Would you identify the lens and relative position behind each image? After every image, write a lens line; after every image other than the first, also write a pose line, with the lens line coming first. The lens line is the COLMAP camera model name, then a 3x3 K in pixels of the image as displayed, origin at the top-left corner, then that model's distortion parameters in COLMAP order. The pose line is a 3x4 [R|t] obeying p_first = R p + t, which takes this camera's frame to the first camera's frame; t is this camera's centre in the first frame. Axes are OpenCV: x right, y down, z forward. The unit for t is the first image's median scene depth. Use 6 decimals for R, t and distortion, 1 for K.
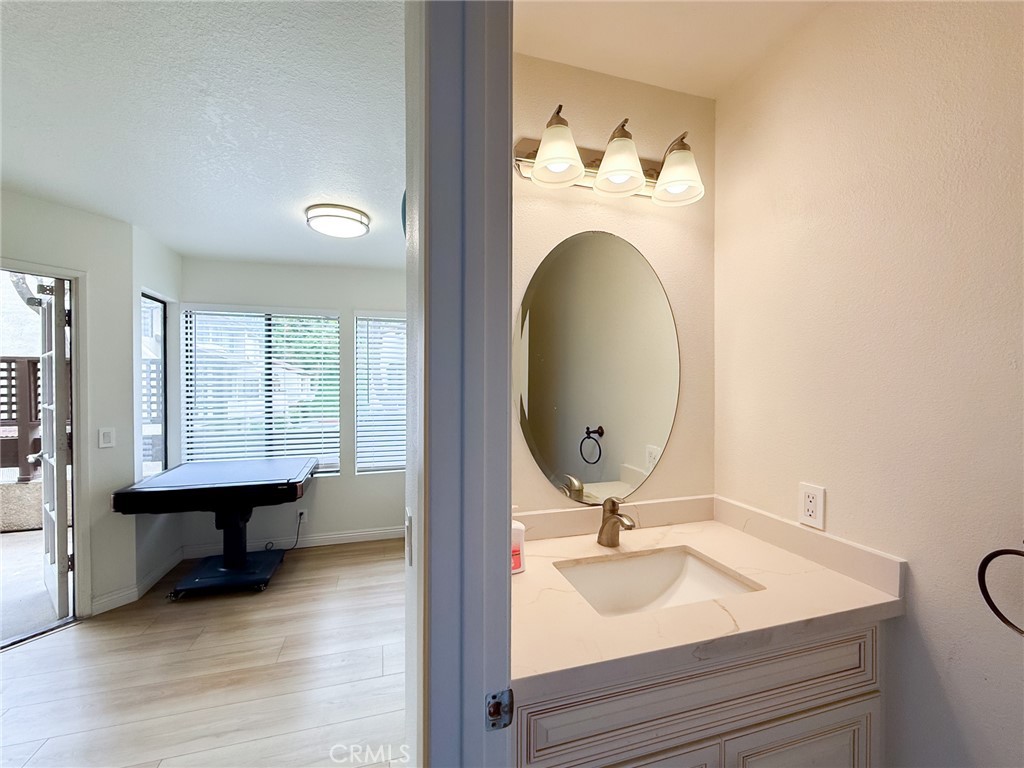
lens RADIAL K [[396.4, 0, 497.4], [0, 396.4, 386.6], [0, 0, 1]] dist [-0.002615, 0.000395]
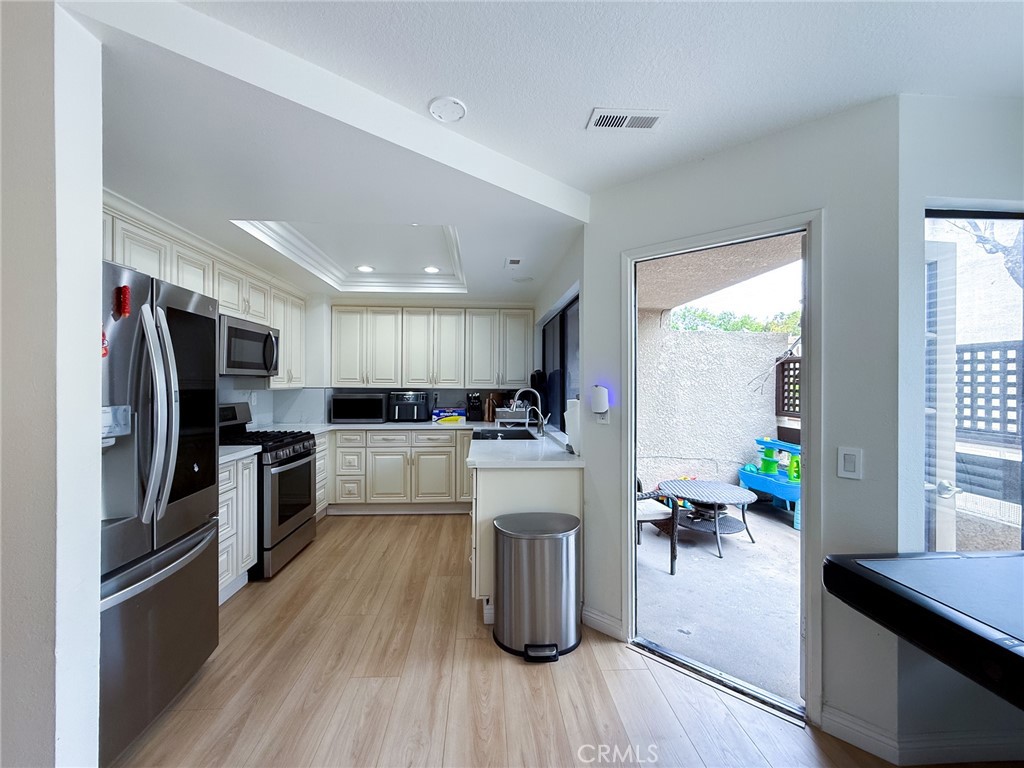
lens RADIAL K [[418.3, 0, 503.0], [0, 418.3, 383.7], [0, 0, 1]] dist [0.004312, 0.000335]
pose [[-0.233908, 0.003264, -0.972253, -0.192148], [-0.011992, 0.999909, 0.006242, 0.006643], [0.972185, 0.013120, -0.233848, 0.547939]]
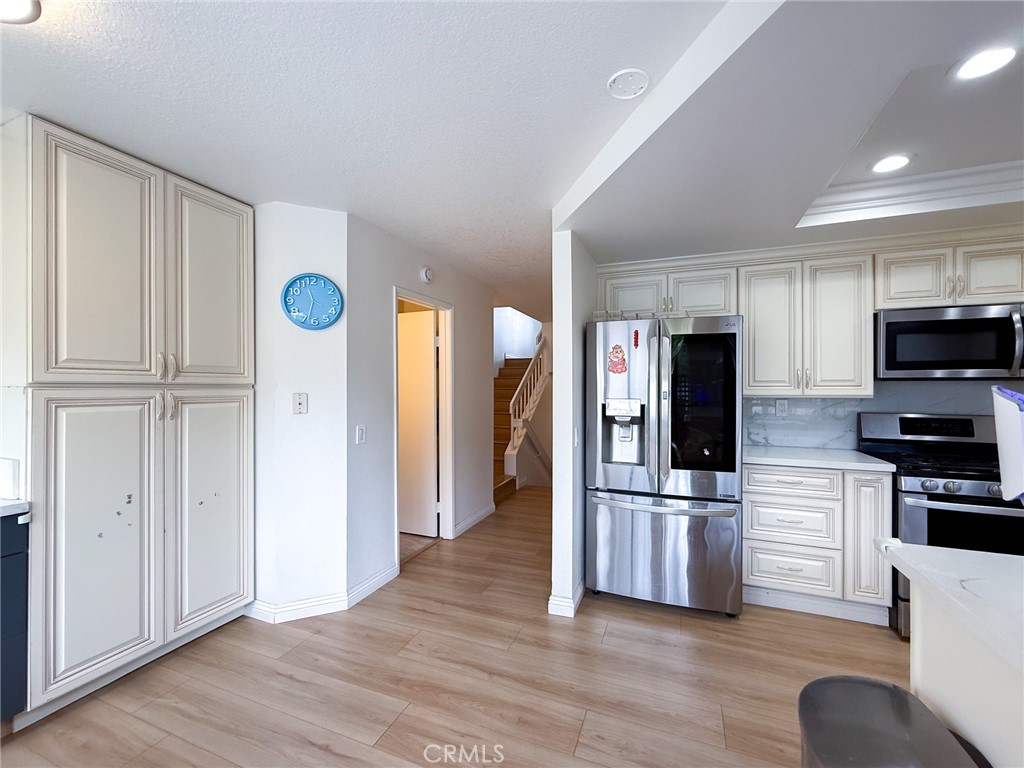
lens RADIAL K [[418.3, 0, 521.7], [0, 418.3, 387.9], [0, 0, 1]] dist [0.004312, 0.000335]
pose [[-0.797582, 0.000858, 0.603210, -0.936671], [0.004765, 0.999977, 0.004878, 0.012159], [-0.603192, 0.006765, -0.797567, 0.833086]]
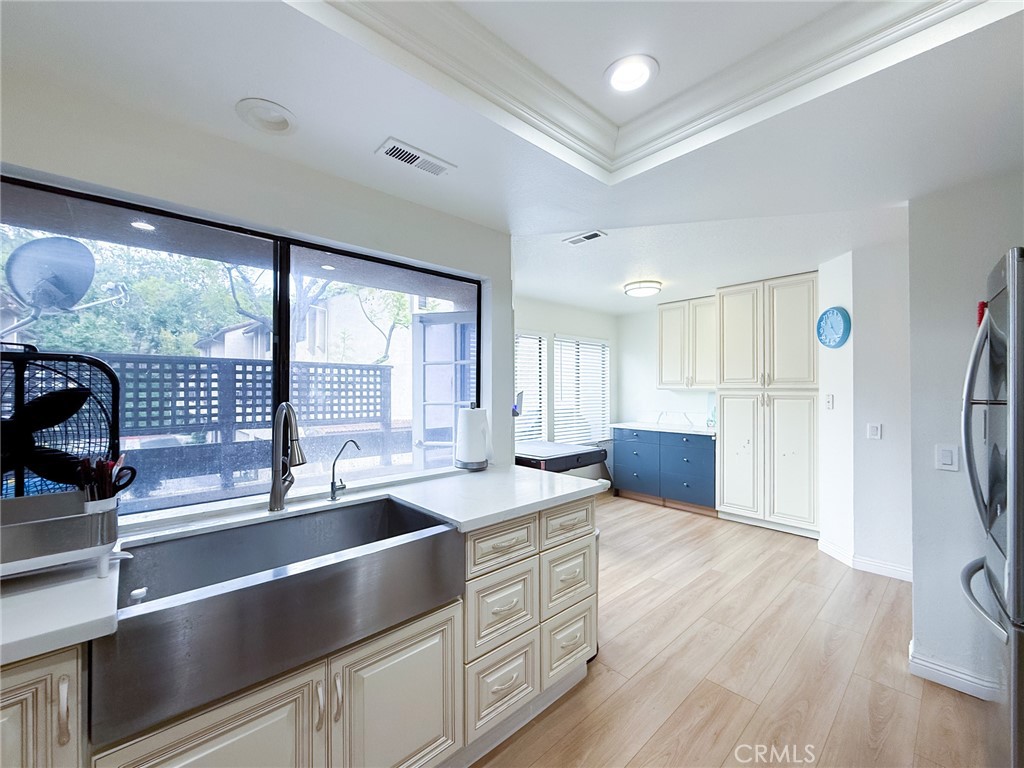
lens RADIAL K [[418.3, 0, 502.8], [0, 418.3, 386.6], [0, 0, 1]] dist [0.004312, 0.000335]
pose [[0.901652, -0.001419, 0.432460, -1.429509], [0.005017, 0.999962, -0.007178, 0.005497], [-0.432433, 0.008642, 0.901625, -0.262045]]
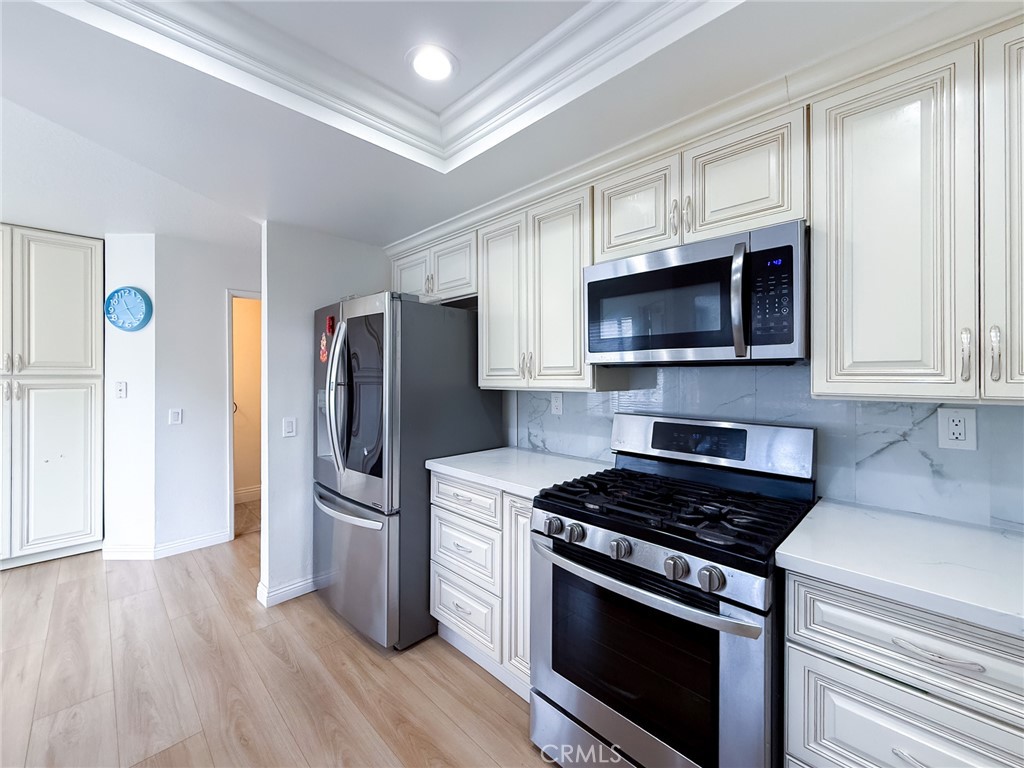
lens RADIAL K [[418.3, 0, 505.7], [0, 418.3, 374.3], [0, 0, 1]] dist [0.004312, 0.000335]
pose [[-0.473630, 0.003440, 0.880717, -1.492836], [0.008560, 0.999963, 0.000697, 0.013374], [-0.880683, 0.007869, -0.473641, 0.058509]]
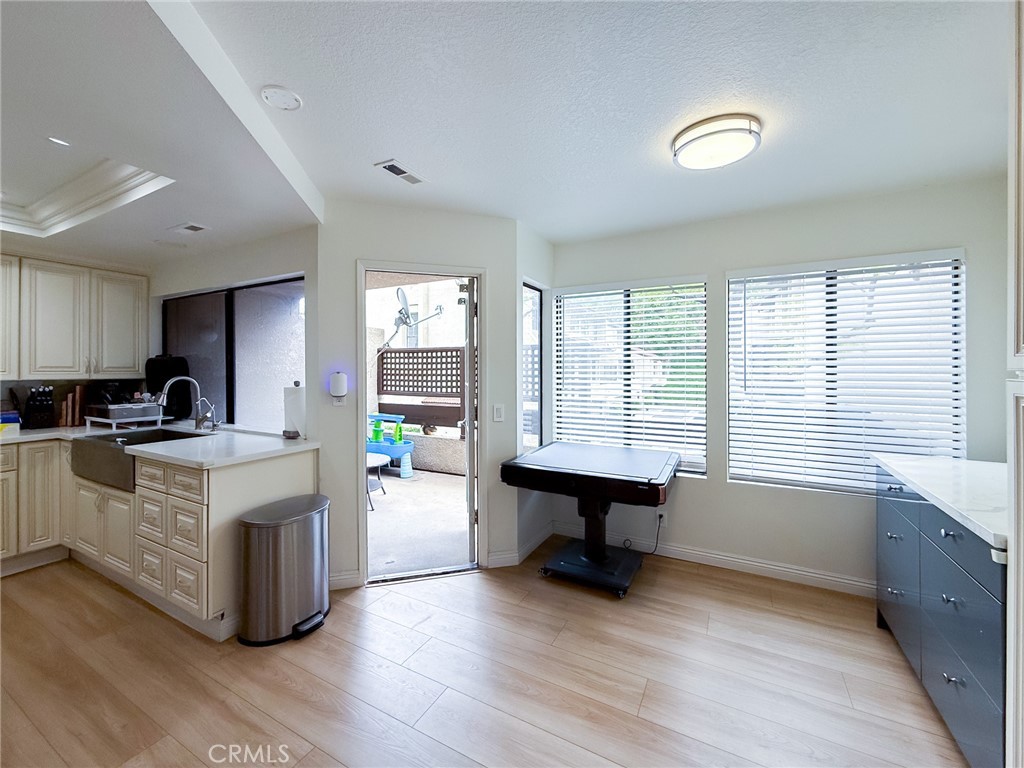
lens RADIAL K [[418.3, 0, 513.2], [0, 418.3, 370.4], [0, 0, 1]] dist [0.004312, 0.000335]
pose [[0.707772, 0.003264, -0.706434, -0.103142], [-0.004419, 0.999990, 0.000194, 0.006657], [0.706428, 0.002984, 0.707779, 0.164138]]
